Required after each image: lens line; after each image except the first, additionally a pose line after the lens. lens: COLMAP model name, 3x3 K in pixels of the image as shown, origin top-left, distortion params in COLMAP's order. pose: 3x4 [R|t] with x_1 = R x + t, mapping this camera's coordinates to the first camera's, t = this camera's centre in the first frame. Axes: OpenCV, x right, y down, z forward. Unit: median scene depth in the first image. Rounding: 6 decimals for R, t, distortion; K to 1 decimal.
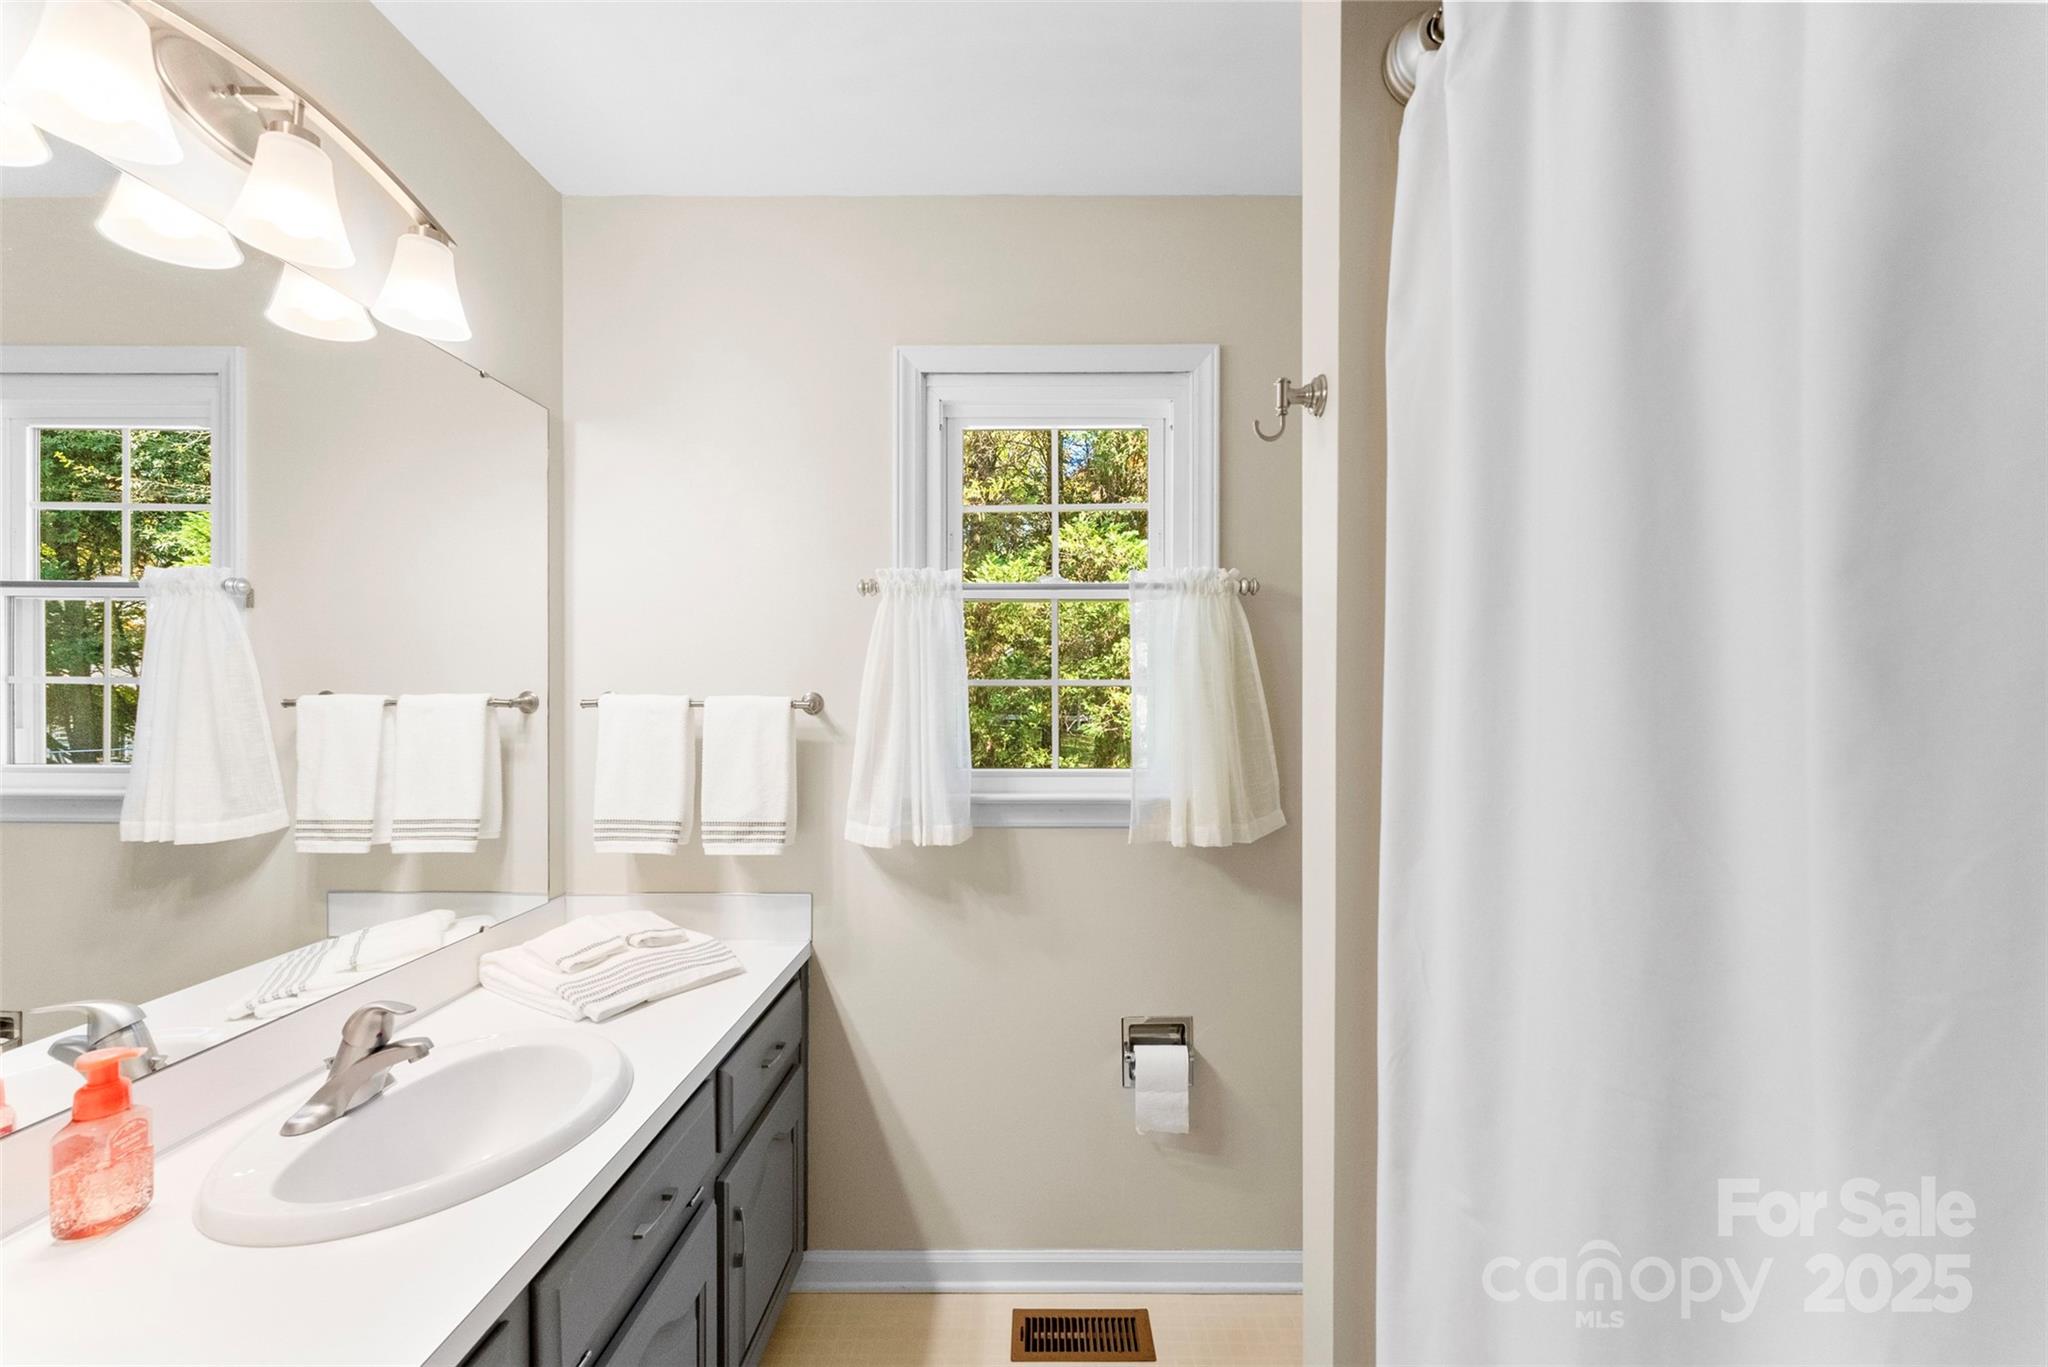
lens RADIAL K [[831.0, 0, 1024.0], [0, 831.0, 683.5], [0, 0, 1]] dist [-0.001367, -0.000387]
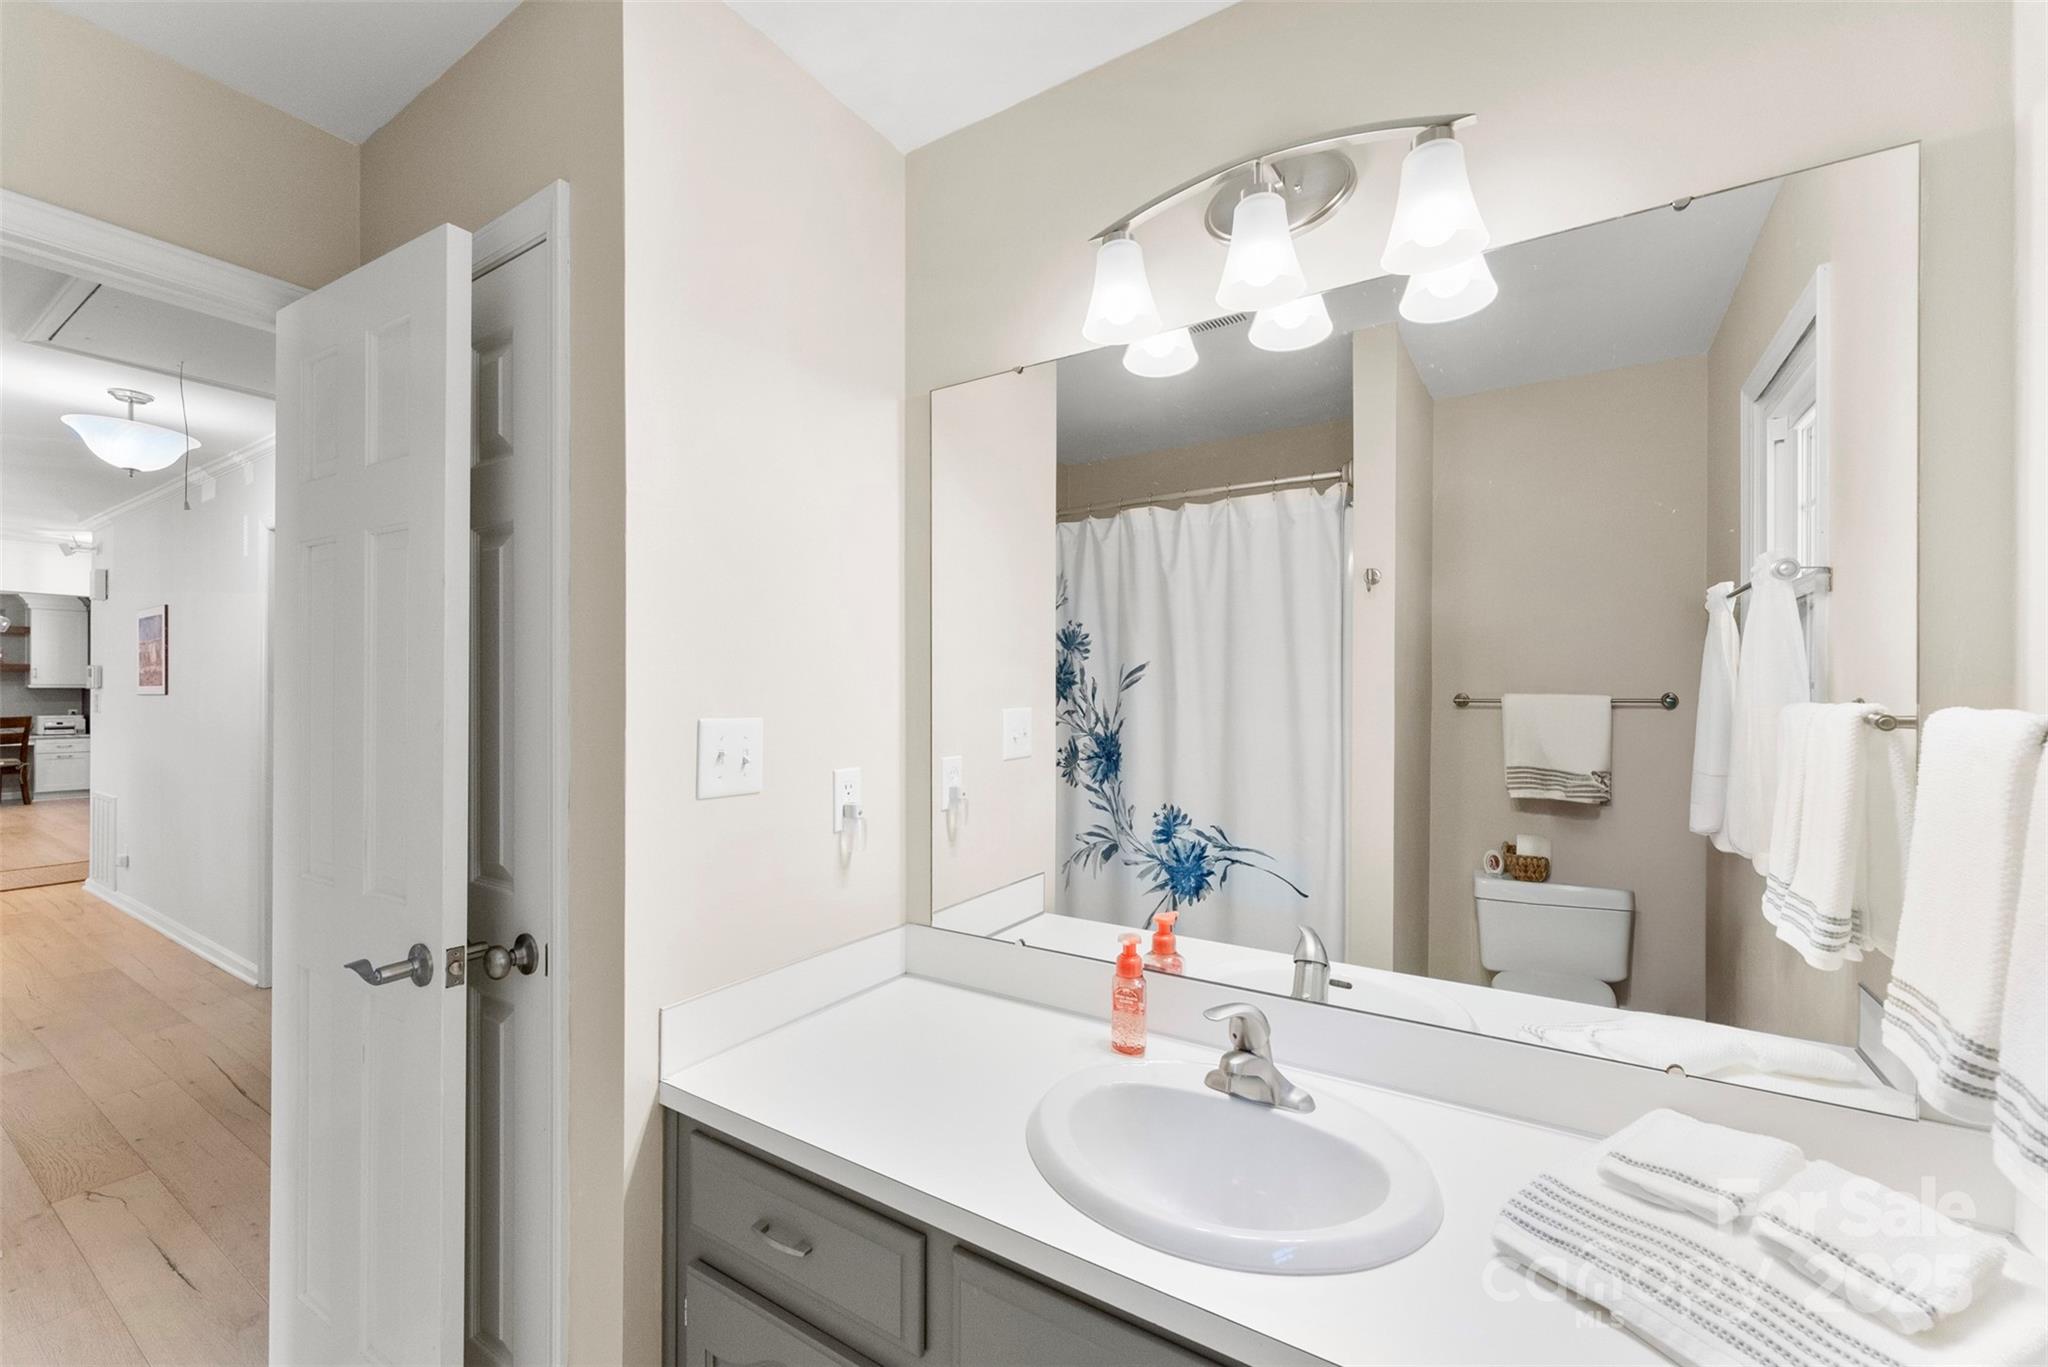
lens RADIAL K [[831.0, 0, 1024.0], [0, 831.0, 683.5], [0, 0, 1]] dist [-0.001367, -0.000387]
pose [[-0.525168, -0.008501, -0.850956, 0.156006], [0.004556, 0.999908, -0.012801, 0.002576], [0.850986, -0.010599, -0.525081, 0.889341]]
